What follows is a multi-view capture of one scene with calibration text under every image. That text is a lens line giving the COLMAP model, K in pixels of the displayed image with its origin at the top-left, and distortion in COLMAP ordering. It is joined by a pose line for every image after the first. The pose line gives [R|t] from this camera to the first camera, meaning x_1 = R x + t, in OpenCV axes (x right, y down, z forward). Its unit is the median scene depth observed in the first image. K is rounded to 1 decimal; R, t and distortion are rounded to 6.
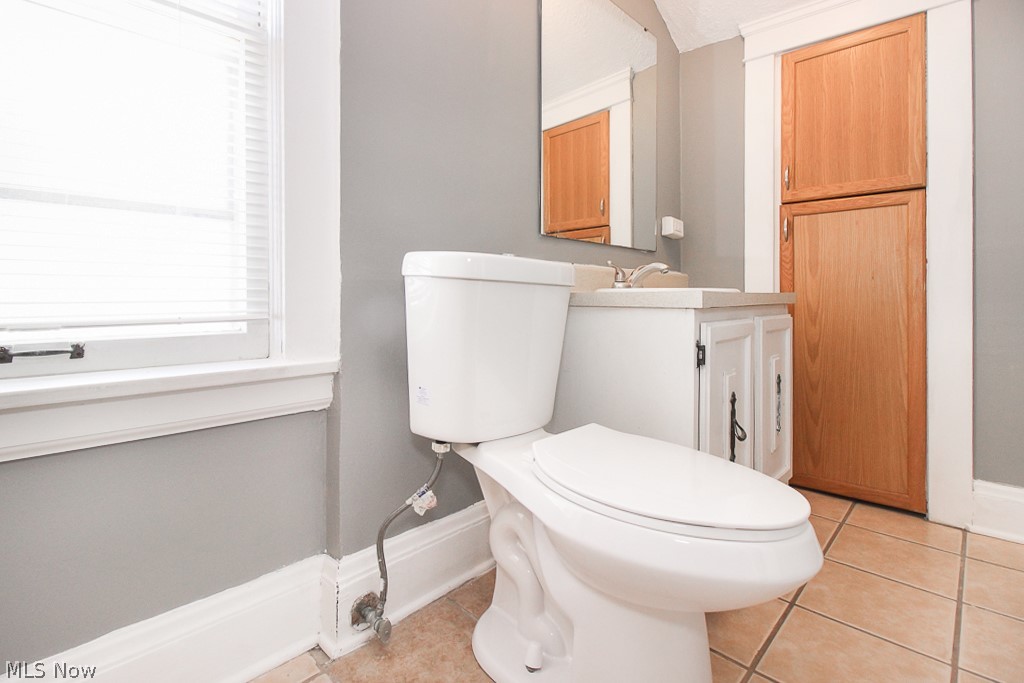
lens RADIAL K [[484.0, 0, 515.6], [0, 484.0, 302.4], [0, 0, 1]] dist [0.017324, -0.012040]
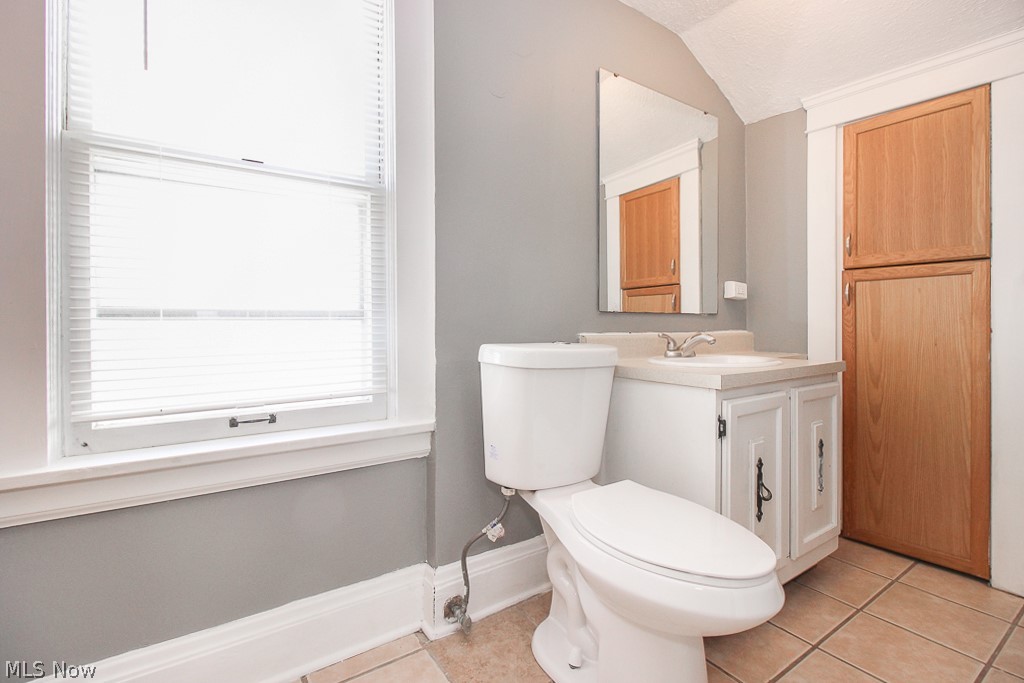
lens RADIAL K [[477.1, 0, 521.1], [0, 477.1, 332.7], [0, 0, 1]] dist [0.015419, -0.011353]
pose [[0.980218, 0.000984, -0.197919, 0.113265], [0.001013, 0.999950, 0.009989, -0.119400], [0.197919, -0.009992, 0.980168, -0.213796]]
